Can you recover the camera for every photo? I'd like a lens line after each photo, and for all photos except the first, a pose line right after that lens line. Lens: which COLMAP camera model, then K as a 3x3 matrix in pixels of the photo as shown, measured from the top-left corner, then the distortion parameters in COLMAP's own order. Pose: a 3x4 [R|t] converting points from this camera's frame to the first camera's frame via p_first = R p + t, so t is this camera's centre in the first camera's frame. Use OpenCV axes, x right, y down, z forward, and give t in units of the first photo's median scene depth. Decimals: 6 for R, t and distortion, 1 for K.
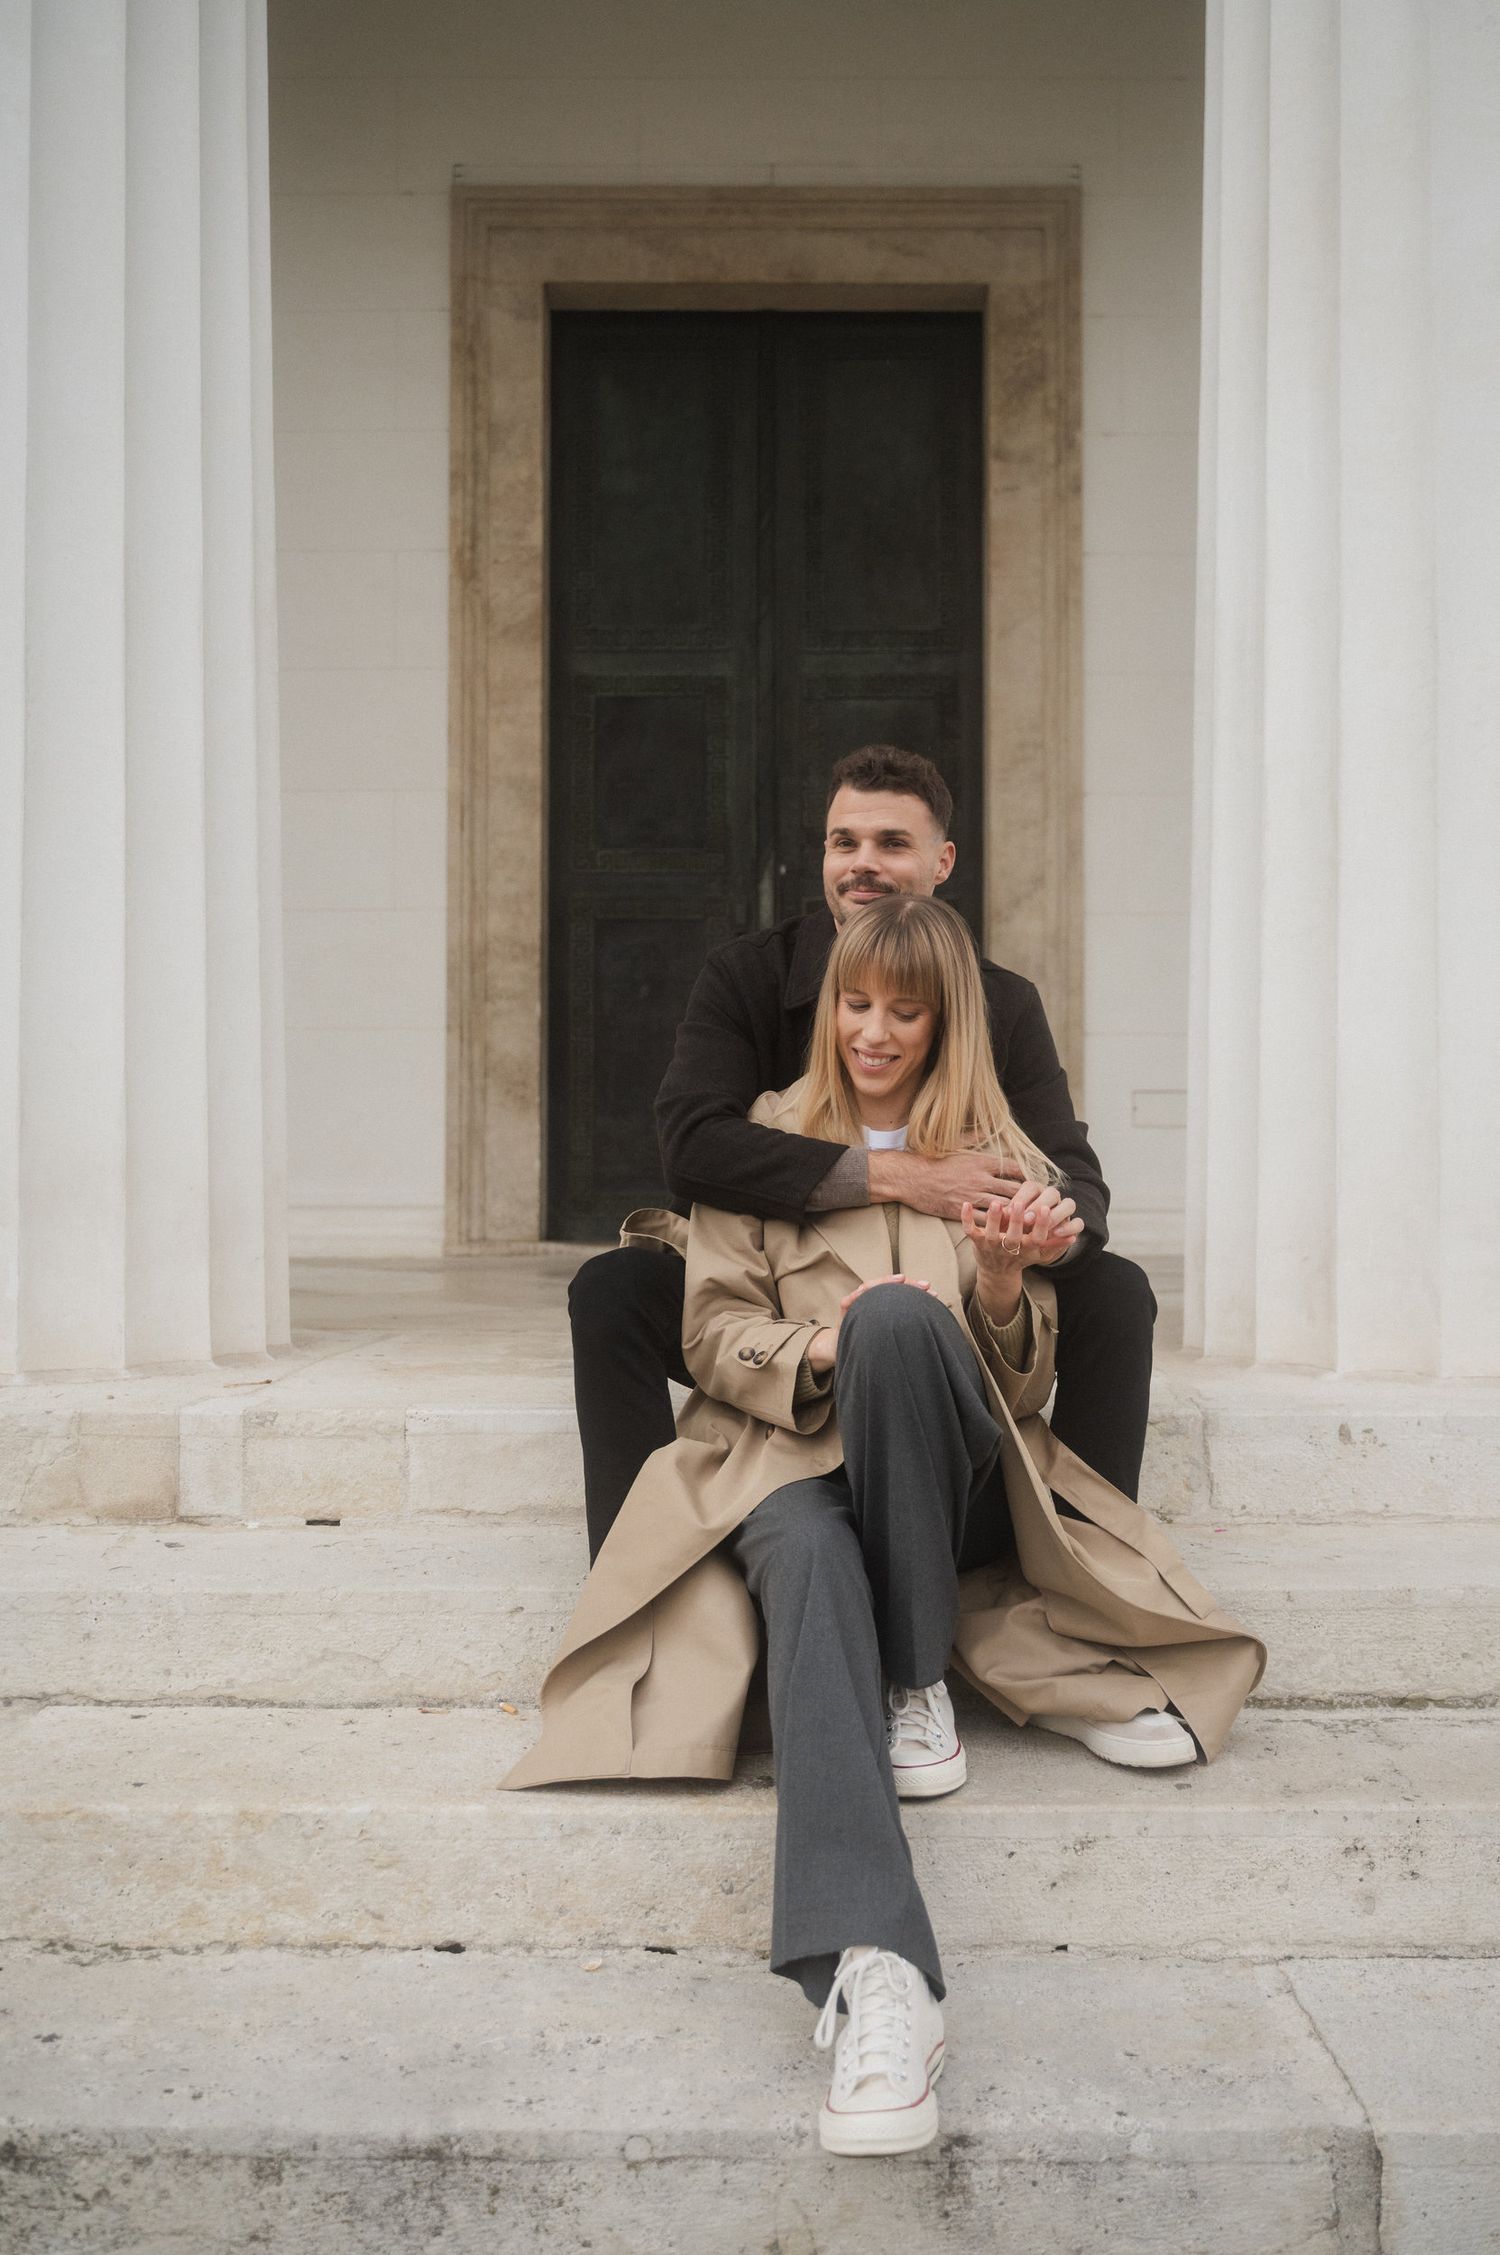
lens RADIAL K [[1812.1, 0, 775.3], [0, 1812.1, 1148.5], [0, 0, 1]] dist [-0.000314, -0.004420]
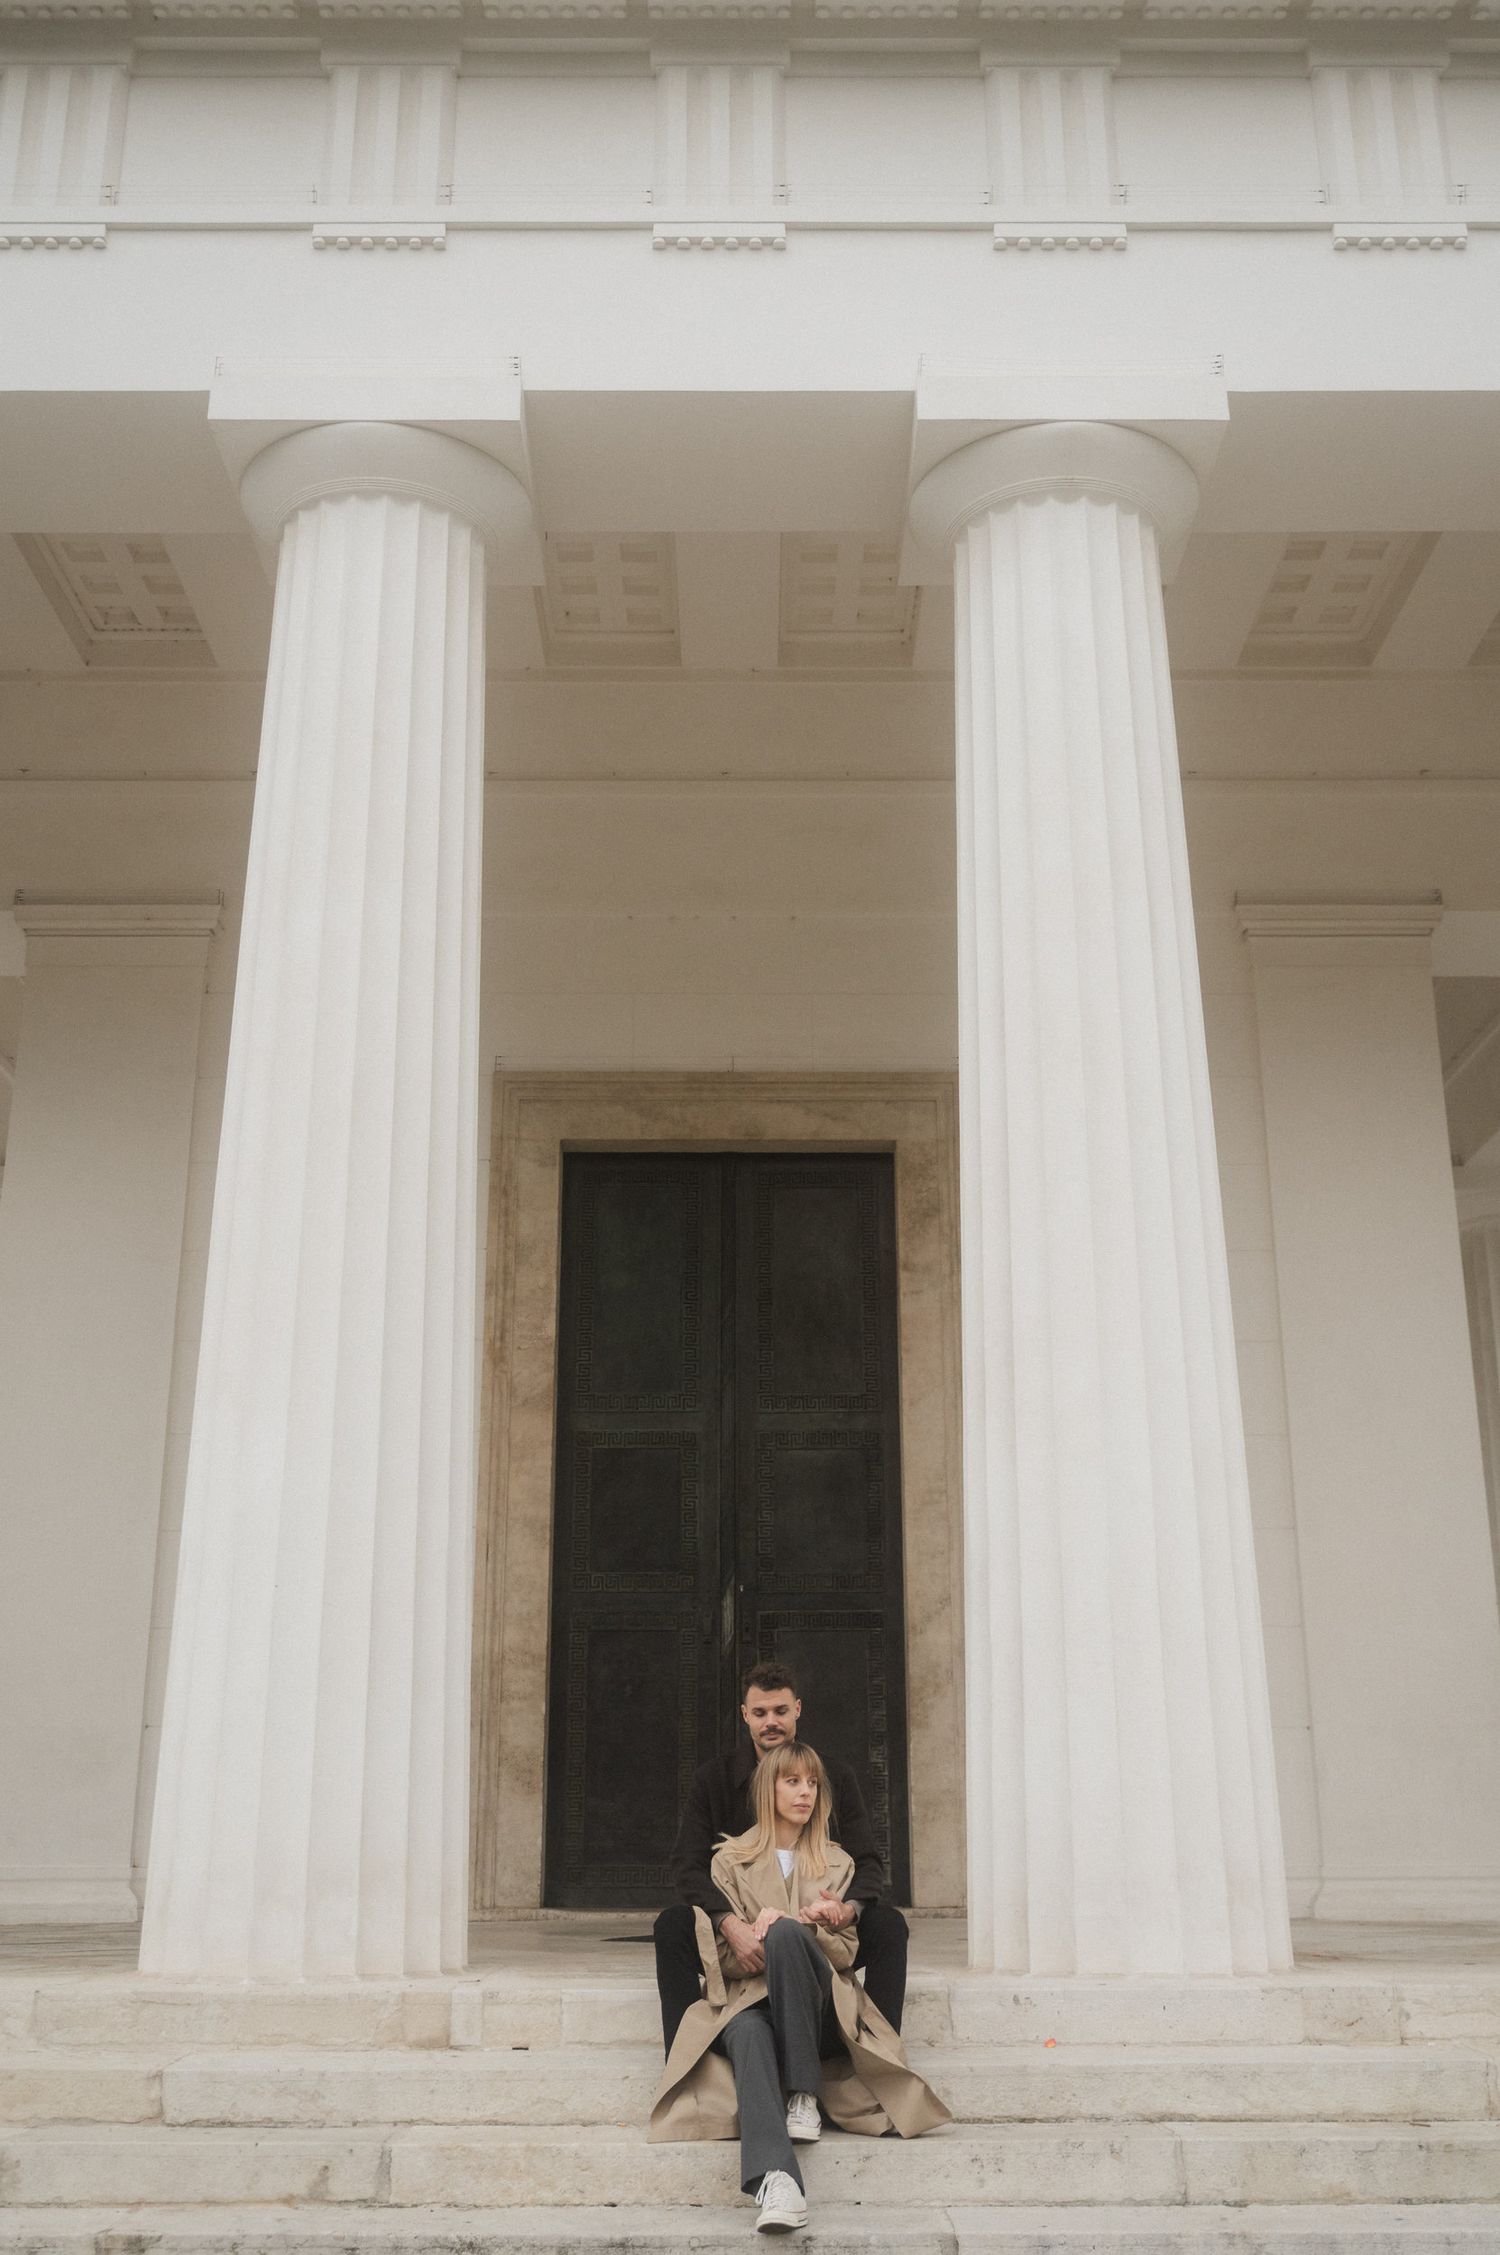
lens RADIAL K [[2122.3, 0, 750.0], [0, 2122.3, 1127.5], [0, 0, 1]] dist [-0.002404, -0.013379]
pose [[0.999956, -0.000277, 0.009411, -0.003887], [0.003079, 0.954235, -0.299042, -0.022066], [-0.008897, 0.299058, 0.954194, -0.505023]]
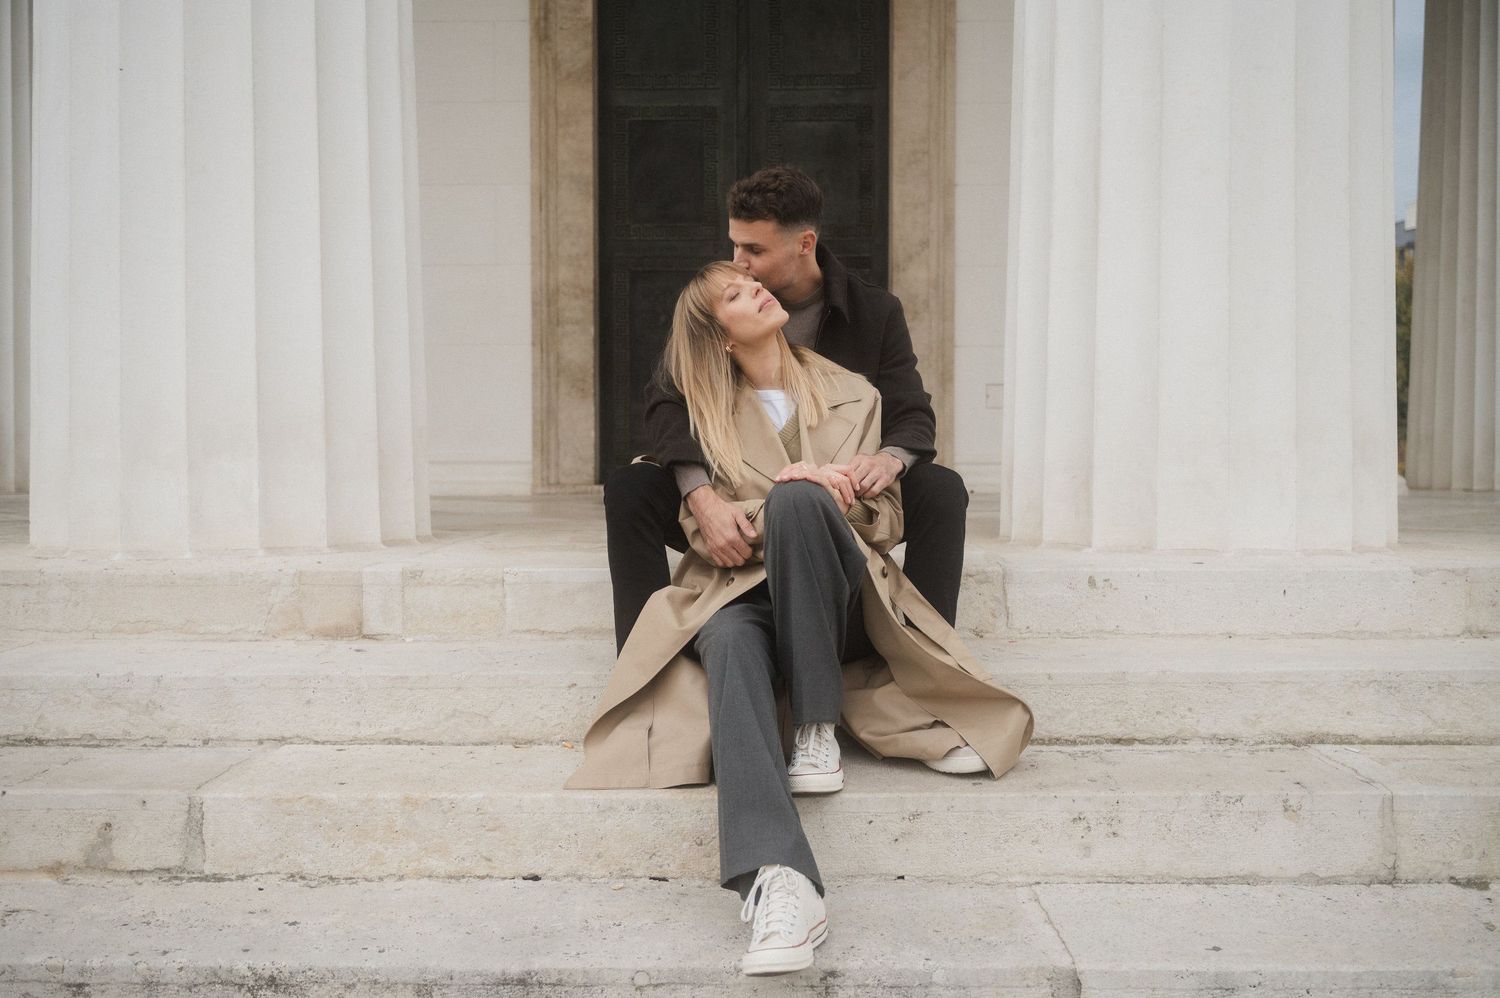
lens RADIAL K [[1221.2, 0, 750.0], [0, 1221.2, 499.0], [0, 0, 1]] dist [0.000528, -0.001985]
pose [[0.999979, -0.002051, -0.006185, 0.006372], [0.002385, 0.998512, 0.054486, 0.007910], [0.006064, -0.054499, 0.998495, -0.022217]]
